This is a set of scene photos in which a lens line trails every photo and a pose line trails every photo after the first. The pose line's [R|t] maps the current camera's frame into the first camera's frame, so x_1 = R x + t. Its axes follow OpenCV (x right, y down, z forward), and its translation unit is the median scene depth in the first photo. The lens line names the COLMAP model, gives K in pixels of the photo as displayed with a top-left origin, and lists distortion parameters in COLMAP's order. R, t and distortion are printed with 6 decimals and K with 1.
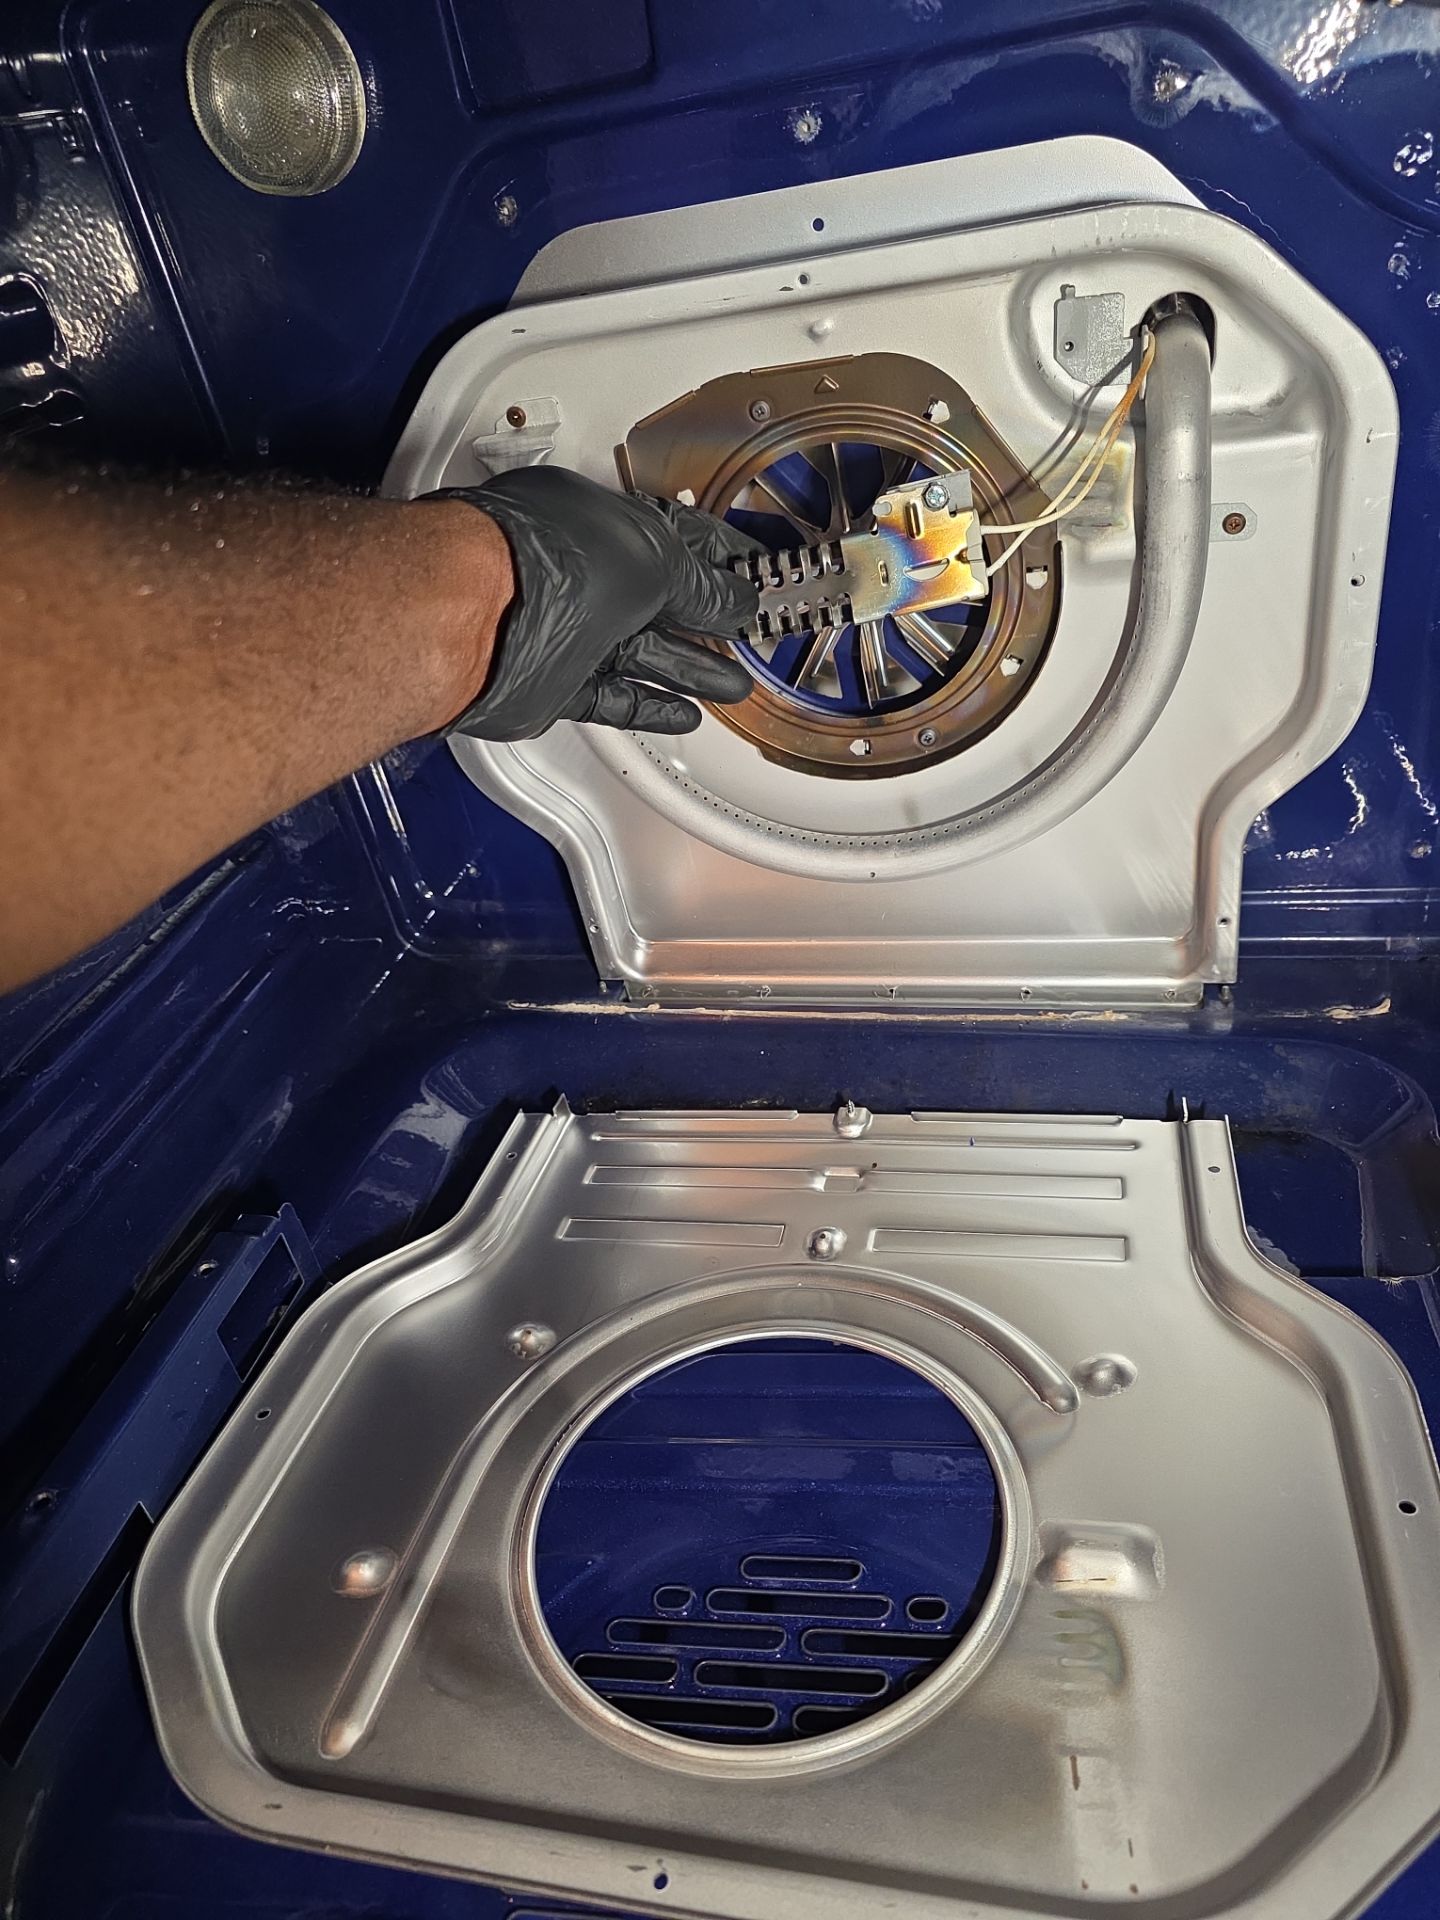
lens RADIAL K [[1317.5, 0, 716.0], [0, 1317.5, 957.6], [0, 0, 1]] dist [0.042306, -0.043347]
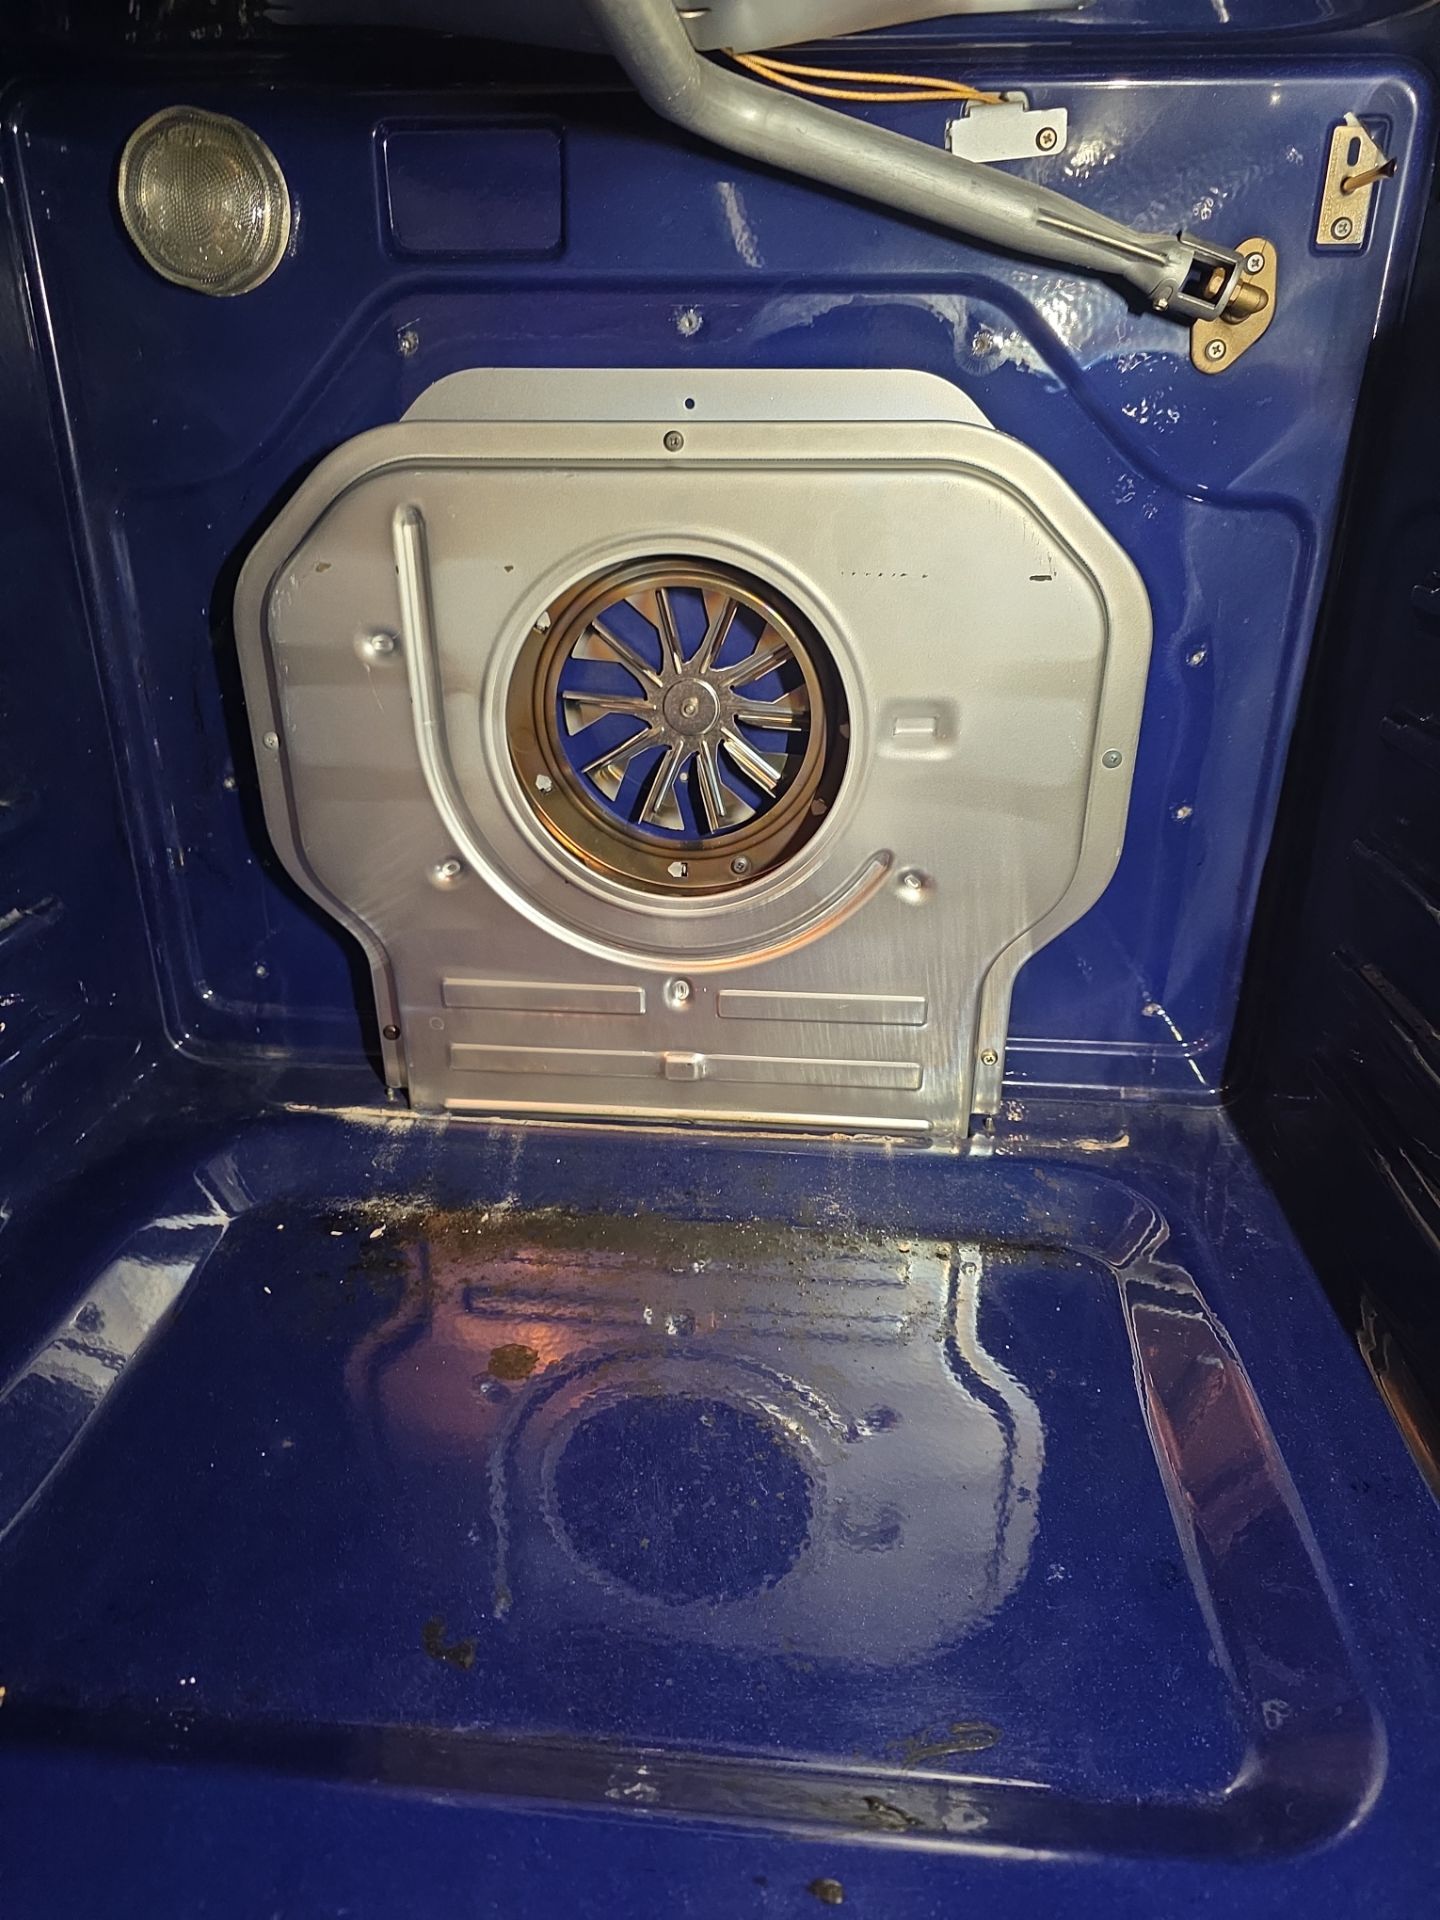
lens RADIAL K [[1317.5, 0, 716.0], [0, 1317.5, 957.6], [0, 0, 1]] dist [0.042306, -0.043347]
pose [[0.971246, 0.099253, 0.216401, -0.095977], [-0.054975, 0.977888, -0.201773, 0.141290], [-0.231642, 0.184074, 0.955227, -0.016104]]
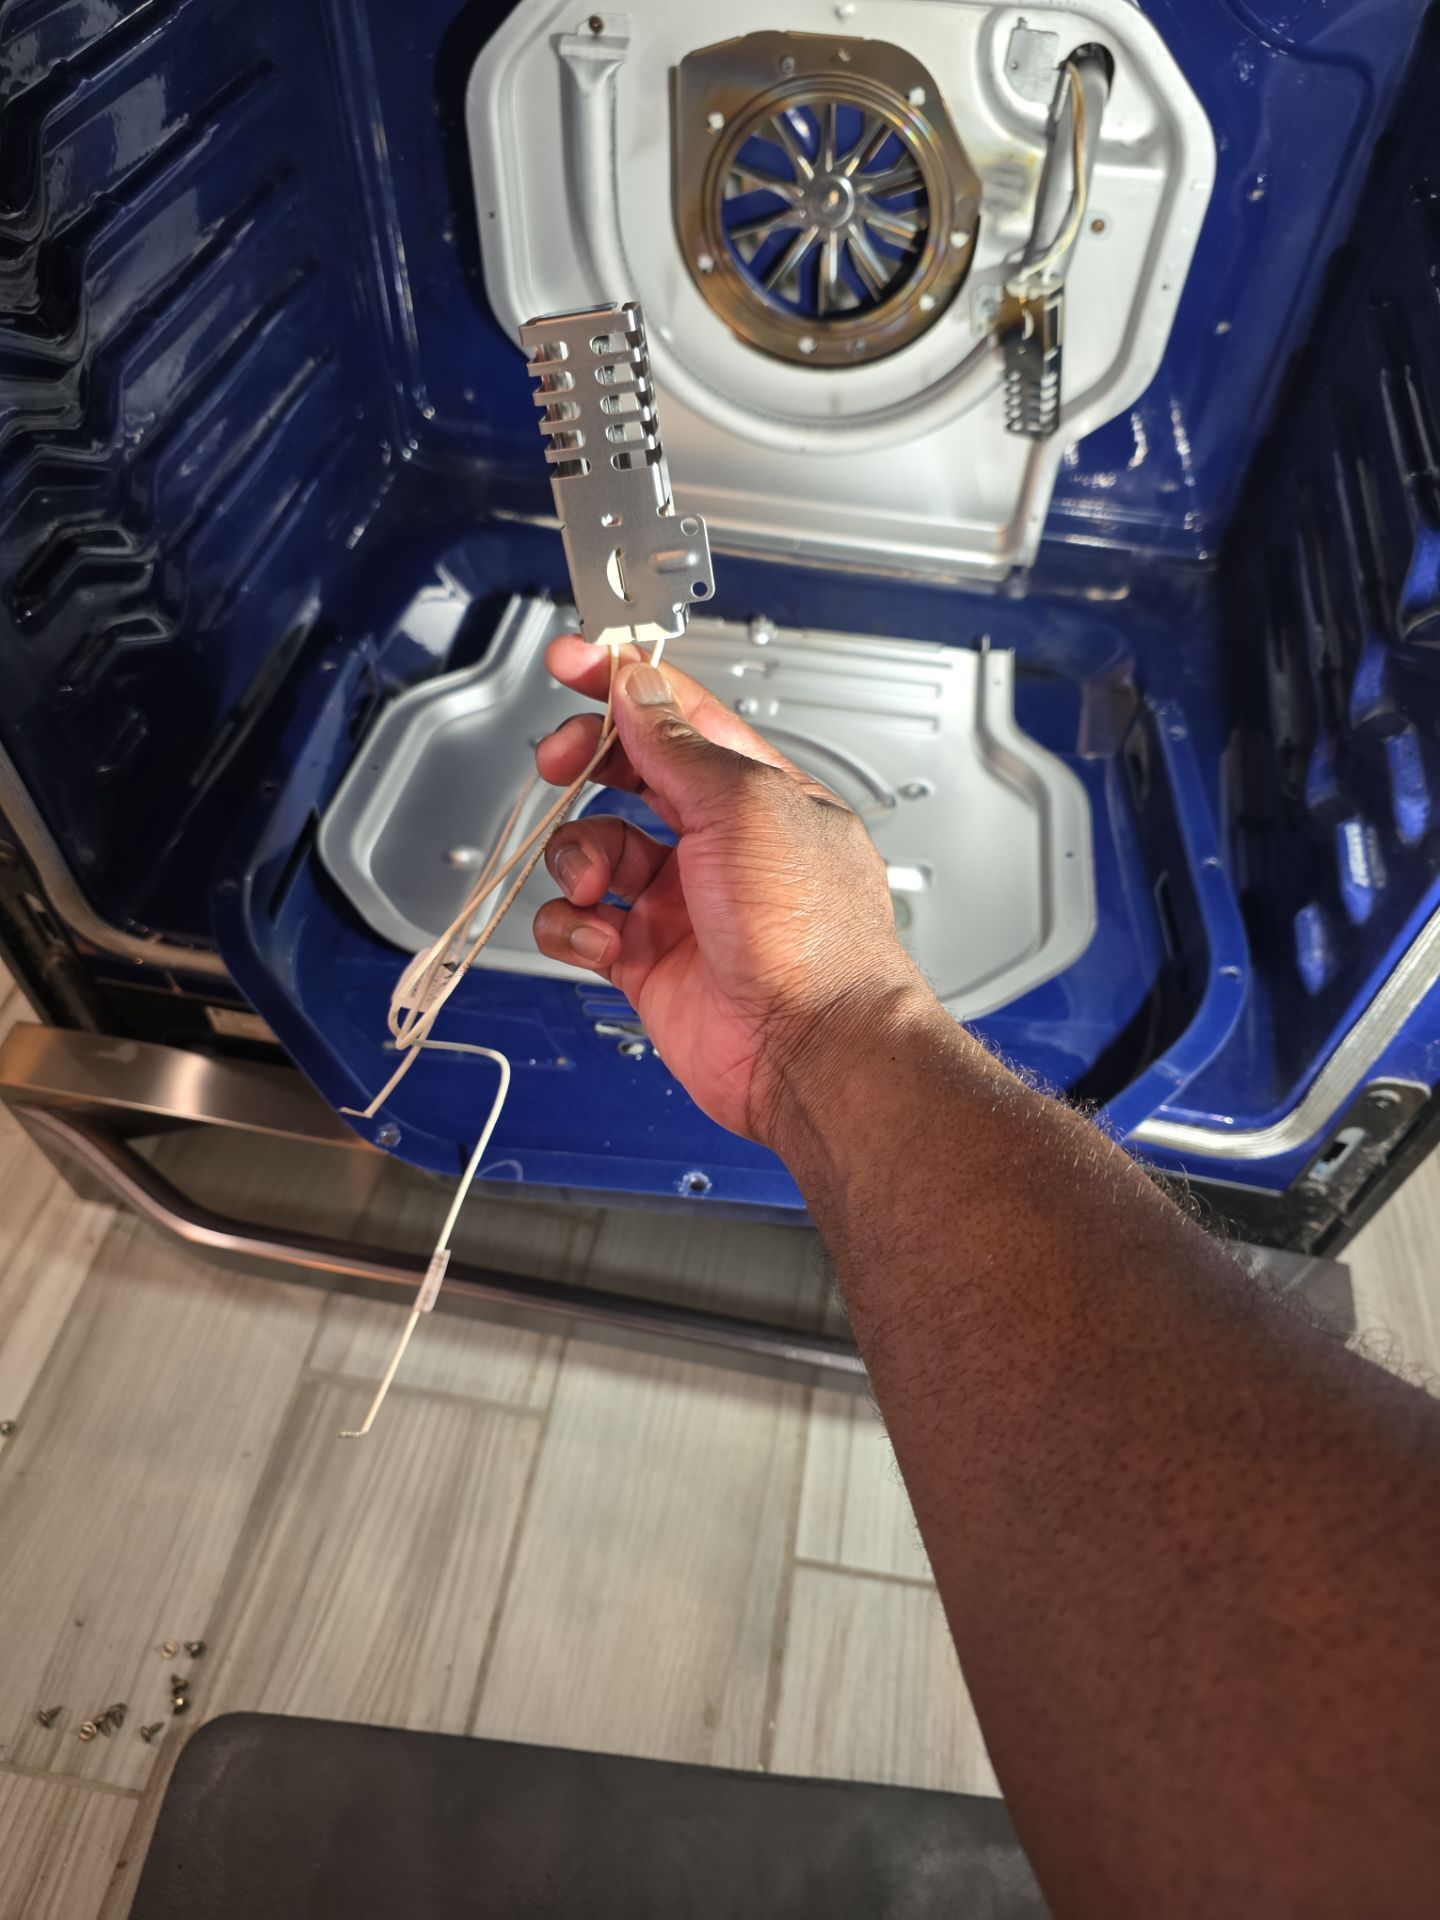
lens RADIAL K [[1349.2, 0, 720.0], [0, 1349.2, 960.0], [0, 0, 1]] dist [0.043093, -0.054841]
pose [[0.977449, 0.076184, 0.196950, -0.226554], [-0.131336, 0.949646, 0.284472, 0.058598], [-0.165361, -0.303923, 0.938236, -0.525204]]
